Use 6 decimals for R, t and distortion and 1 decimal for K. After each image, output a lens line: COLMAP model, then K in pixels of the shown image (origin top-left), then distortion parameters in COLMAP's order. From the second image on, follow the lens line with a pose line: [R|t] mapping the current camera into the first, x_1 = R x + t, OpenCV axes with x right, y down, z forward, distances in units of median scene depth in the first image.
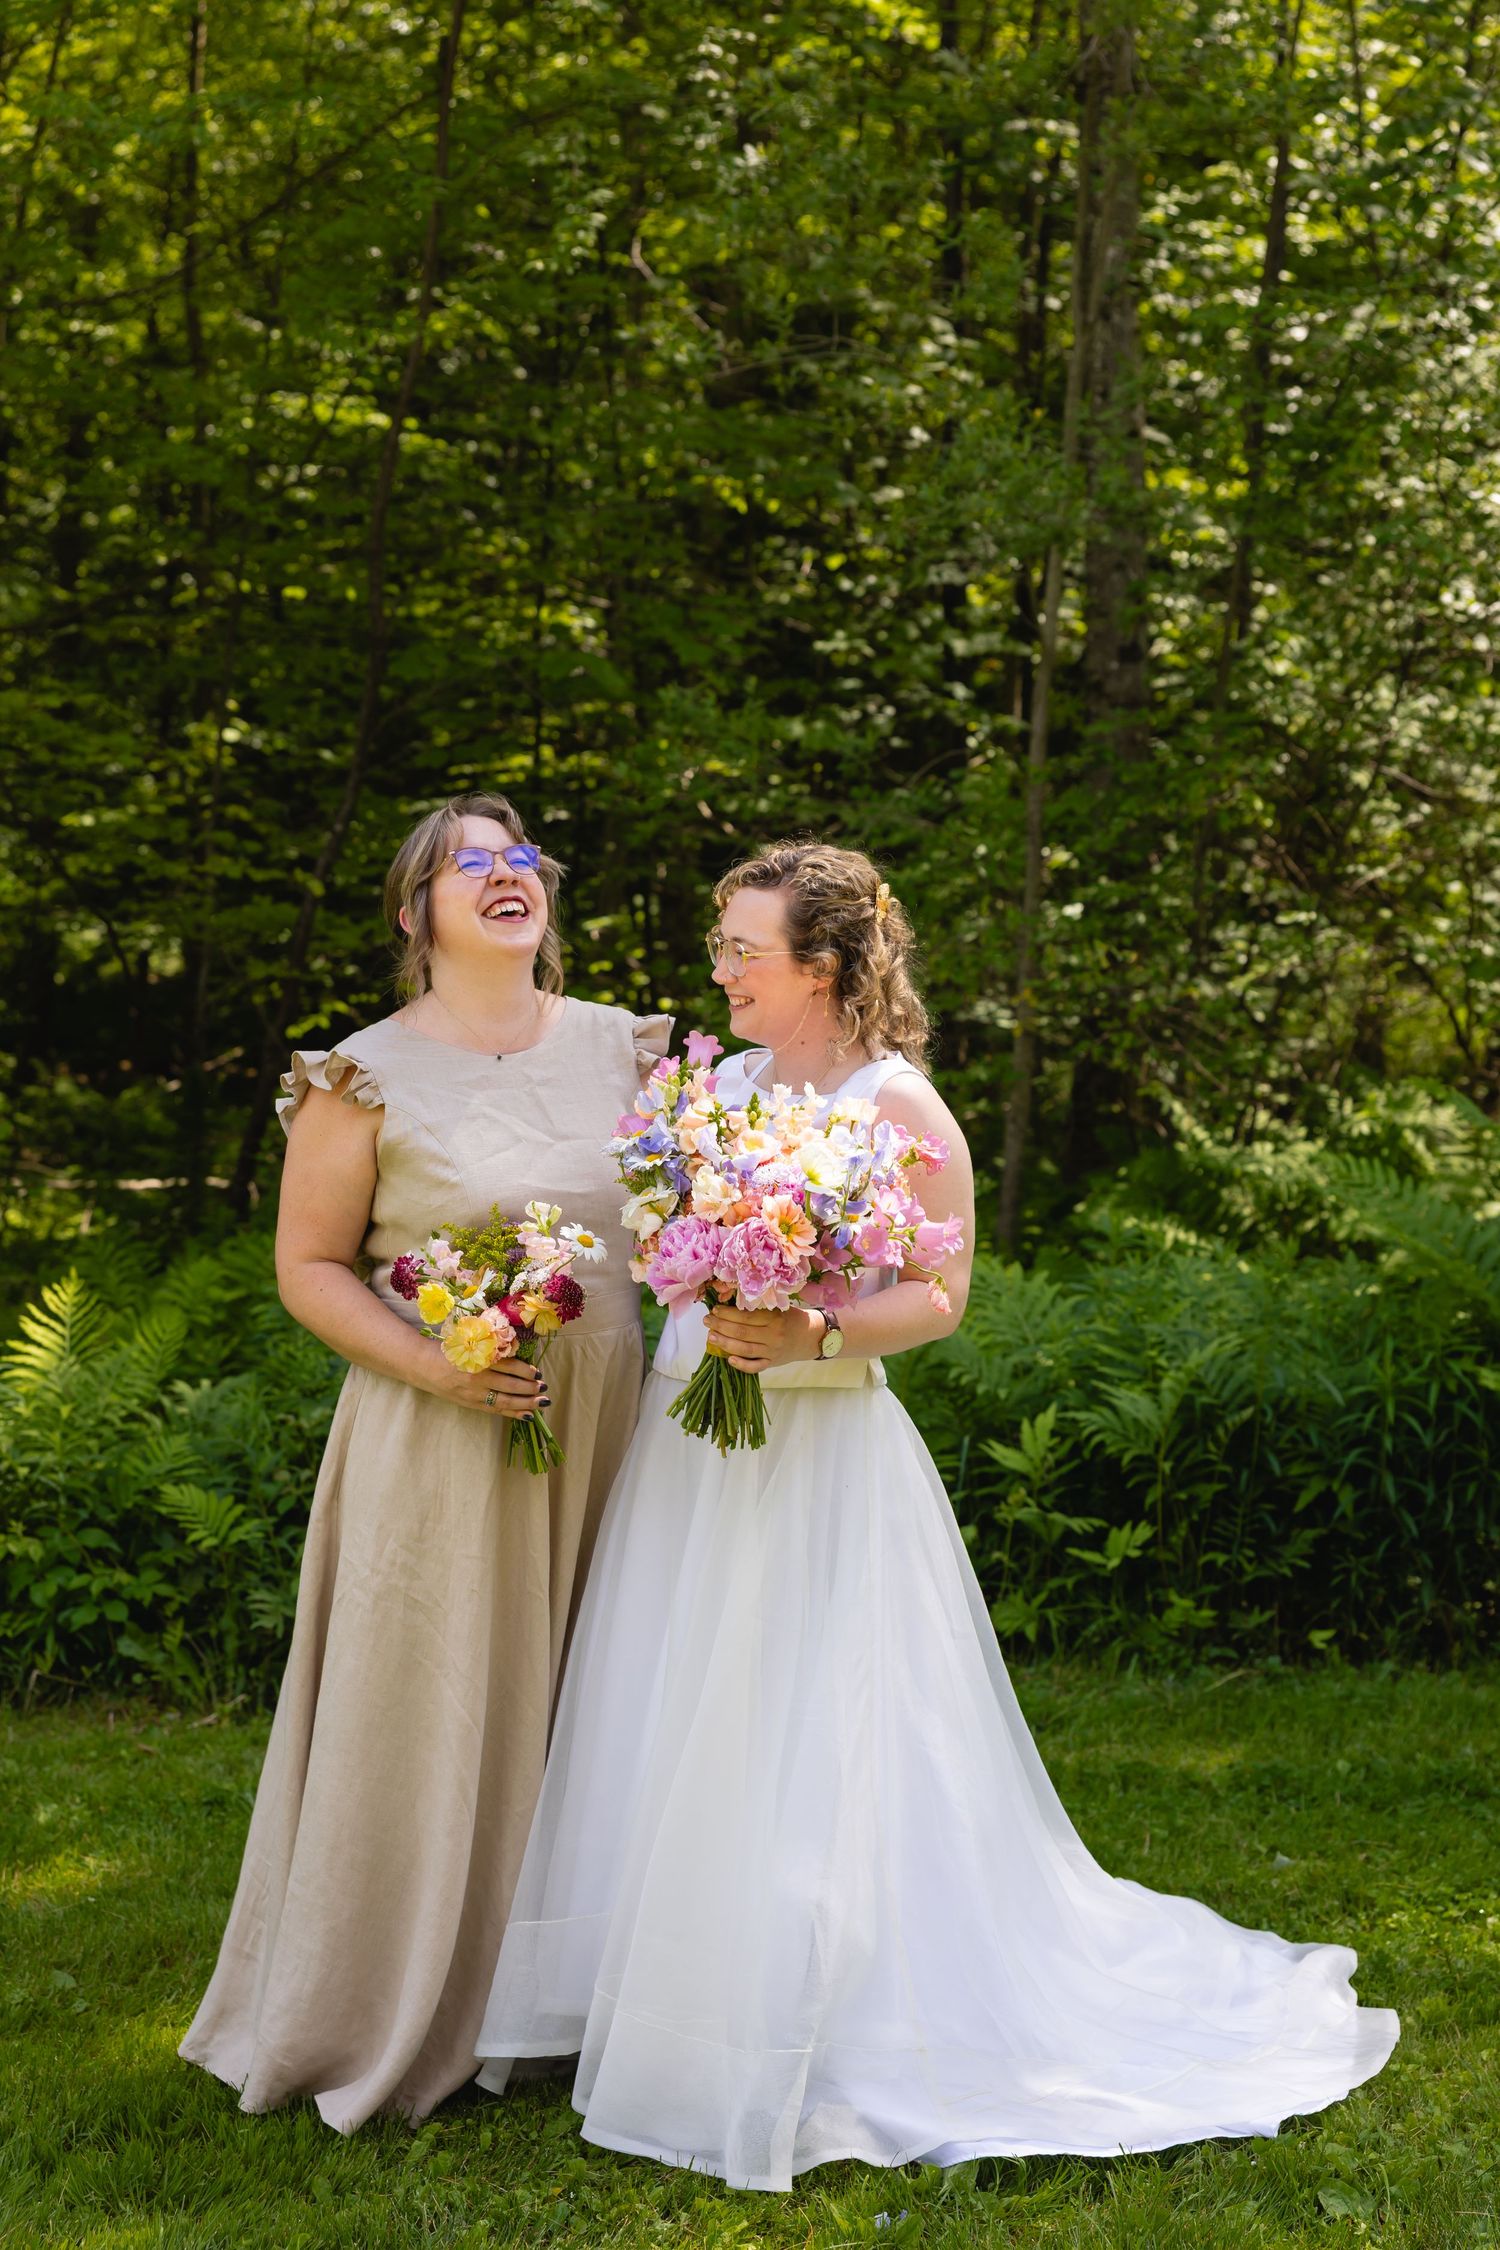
lens RADIAL K [[3339.5, 0, 750.0], [0, 3339.5, 1125.0], [0, 0, 1]] dist [-0.015424, -0.028150]
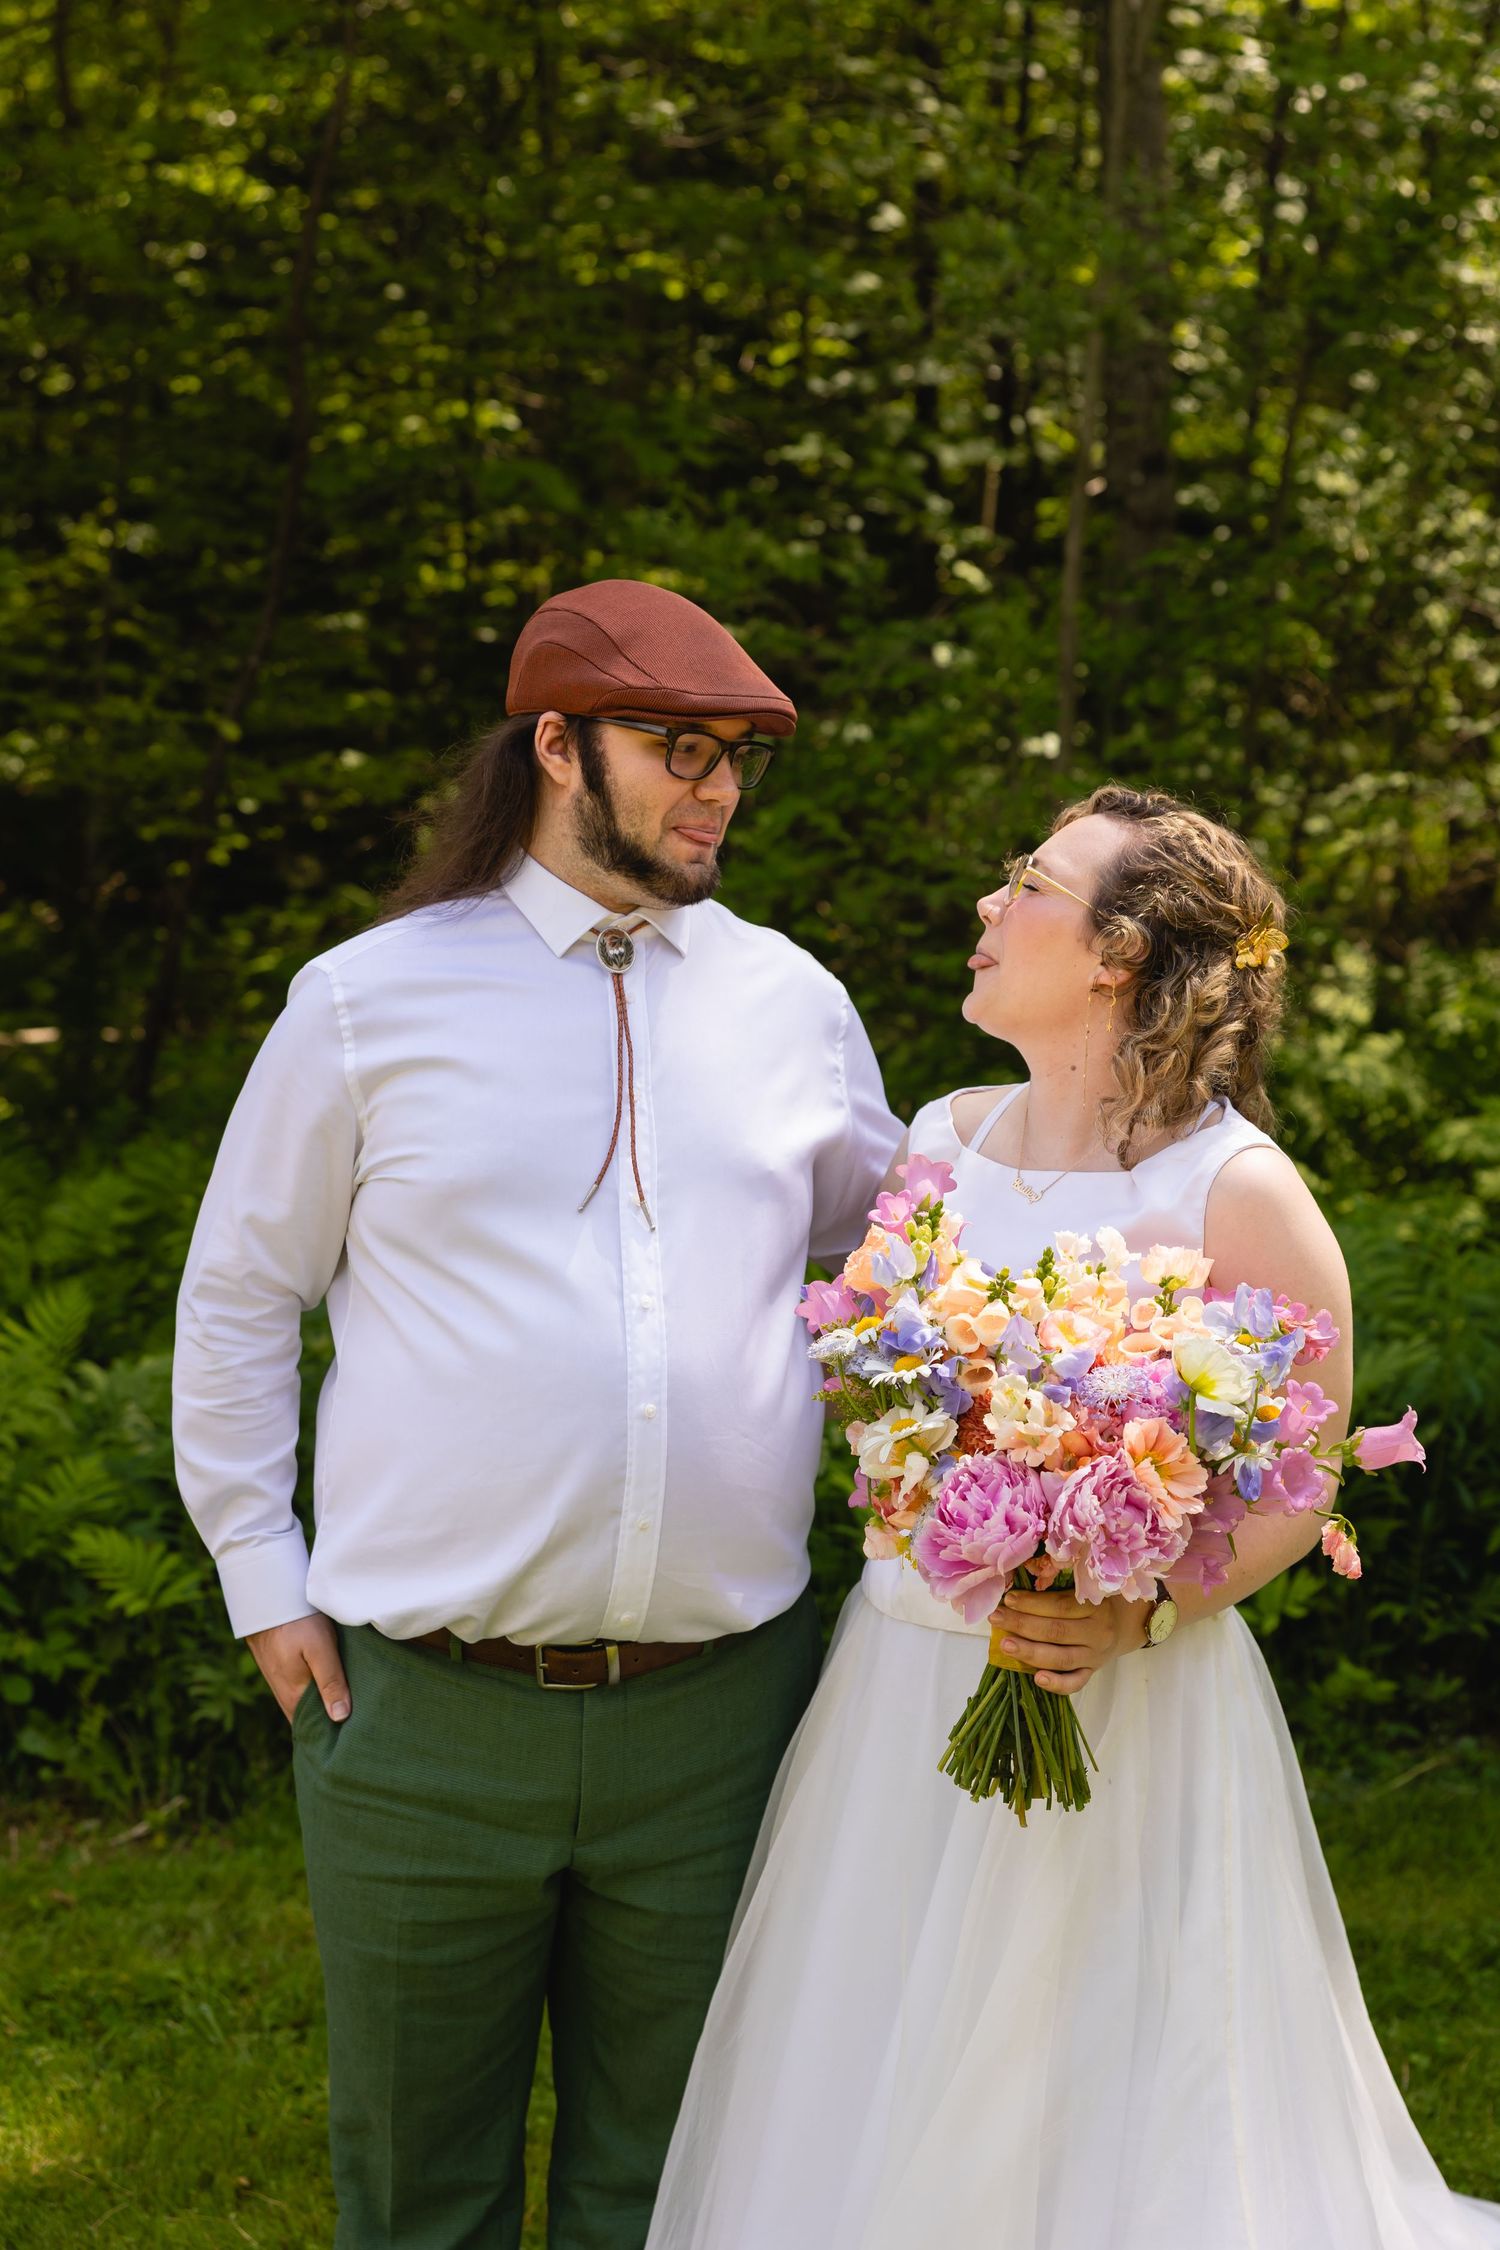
lens RADIAL K [[3227.0, 0, 750.0], [0, 3227.0, 1125.0], [0, 0, 1]] dist [-0.010267, -0.092815]
pose [[0.998998, -0.000429, 0.044746, -0.050120], [-0.002553, 0.997779, 0.066568, -0.039341], [-0.044676, -0.066616, 0.996778, 0.237440]]
